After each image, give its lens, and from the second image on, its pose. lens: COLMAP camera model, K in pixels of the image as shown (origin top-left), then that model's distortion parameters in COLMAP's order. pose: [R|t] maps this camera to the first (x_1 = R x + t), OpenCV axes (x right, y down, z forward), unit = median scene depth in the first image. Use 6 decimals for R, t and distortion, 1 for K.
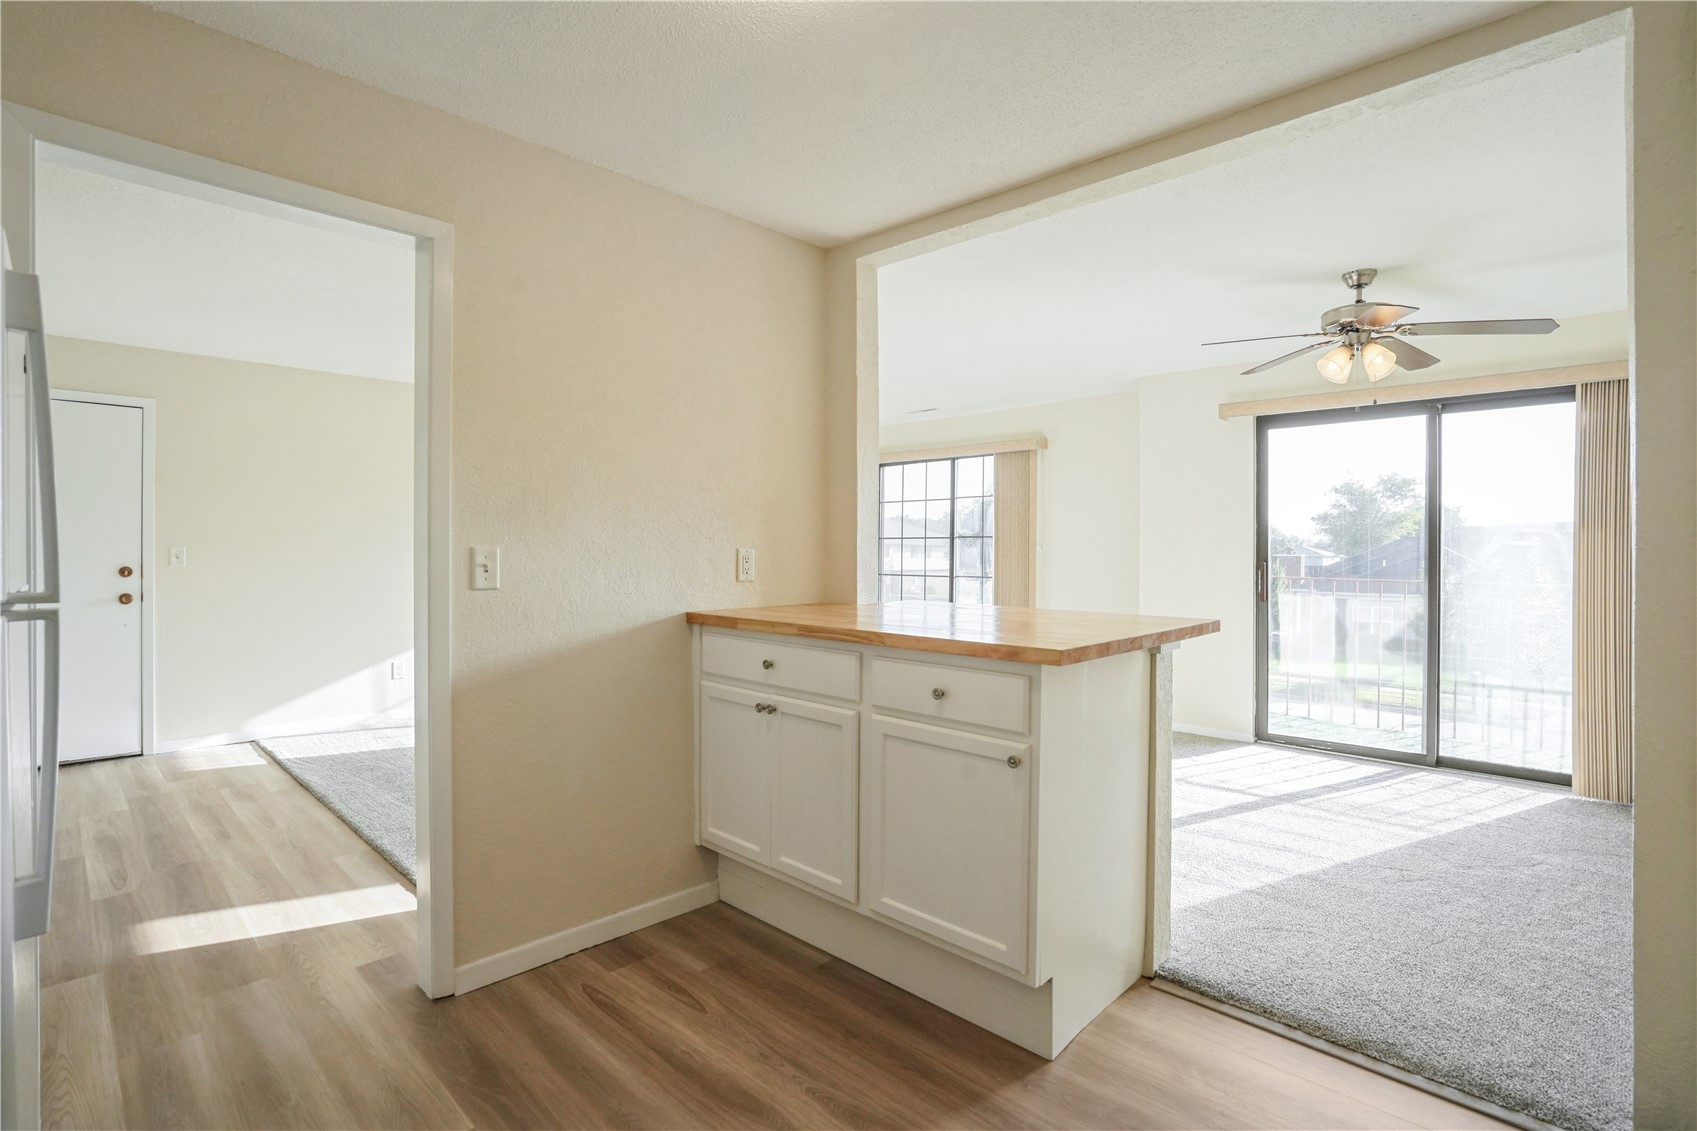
lens RADIAL K [[793.3, 0, 840.3], [0, 793.3, 581.4], [0, 0, 1]] dist [-0.043935, 0.020121]
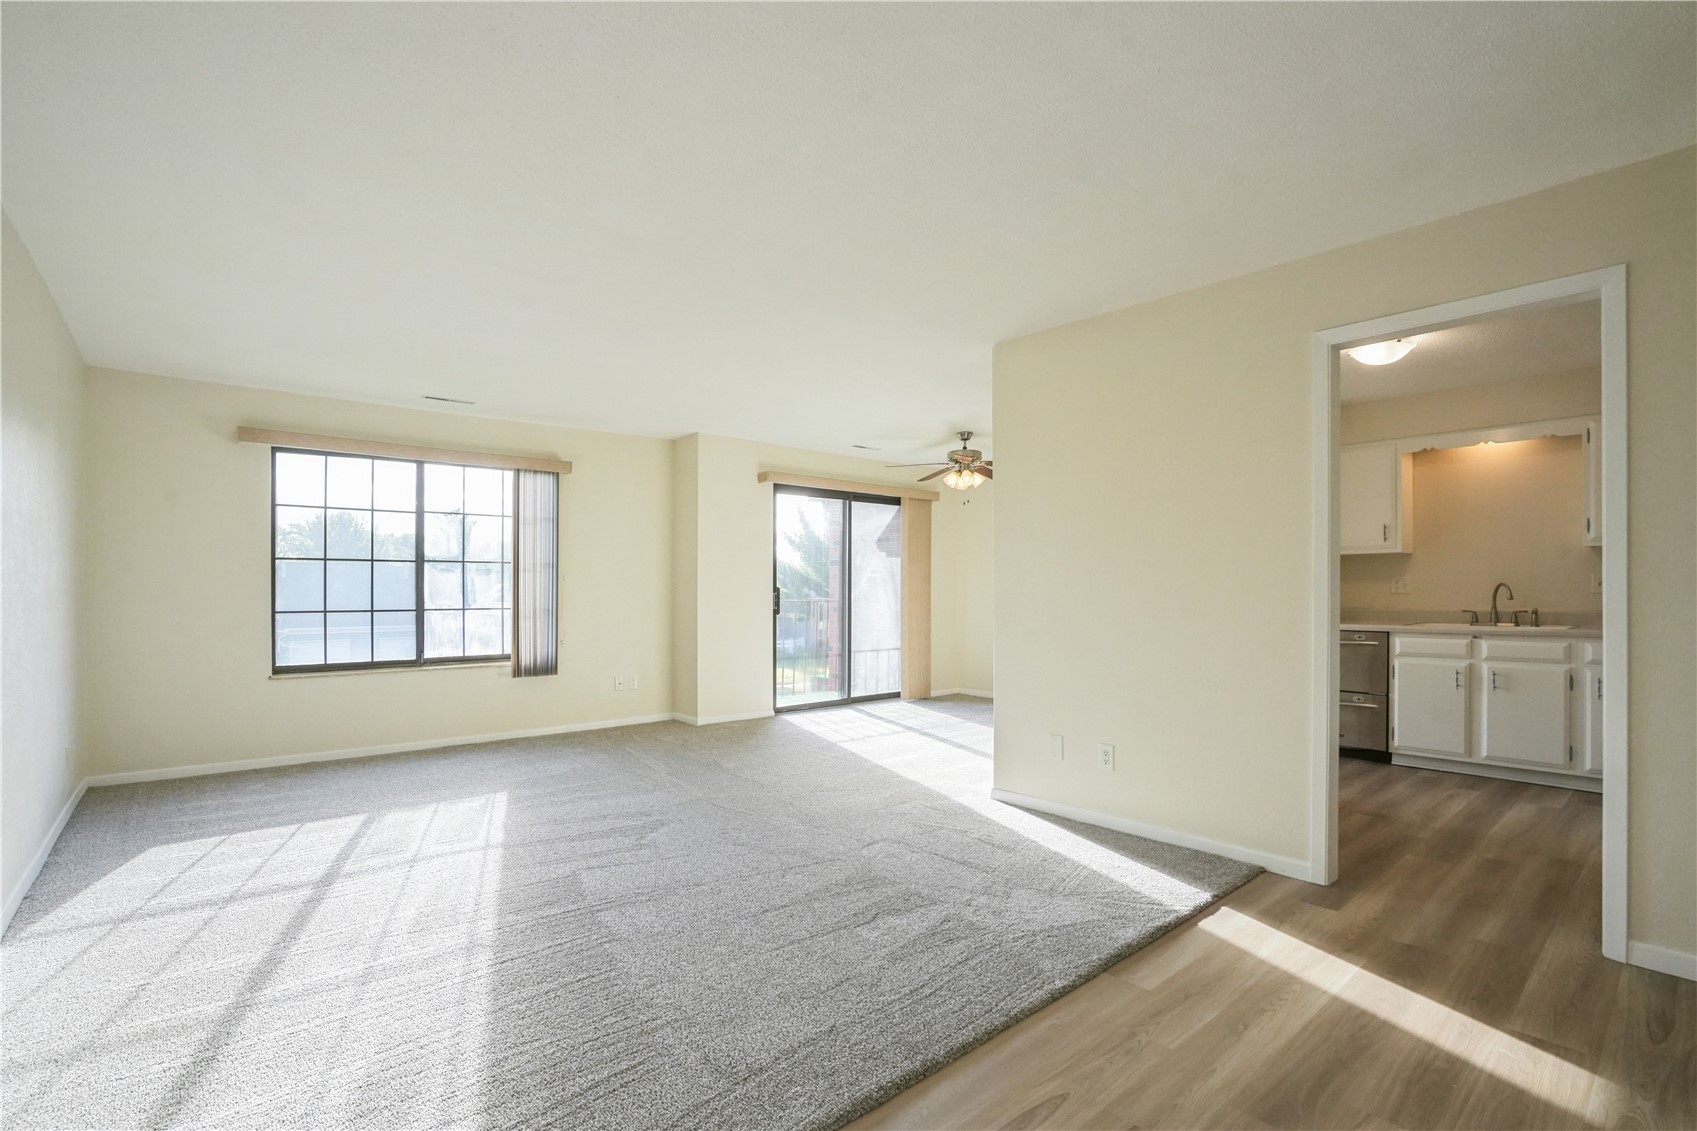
lens RADIAL K [[793.3, 0, 840.3], [0, 793.3, 581.4], [0, 0, 1]] dist [-0.043935, 0.020121]
pose [[0.084724, 0.010655, 0.996347, -1.103304], [0.044794, 0.998891, -0.014491, -0.010388], [-0.995397, 0.045859, 0.084153, 0.962040]]
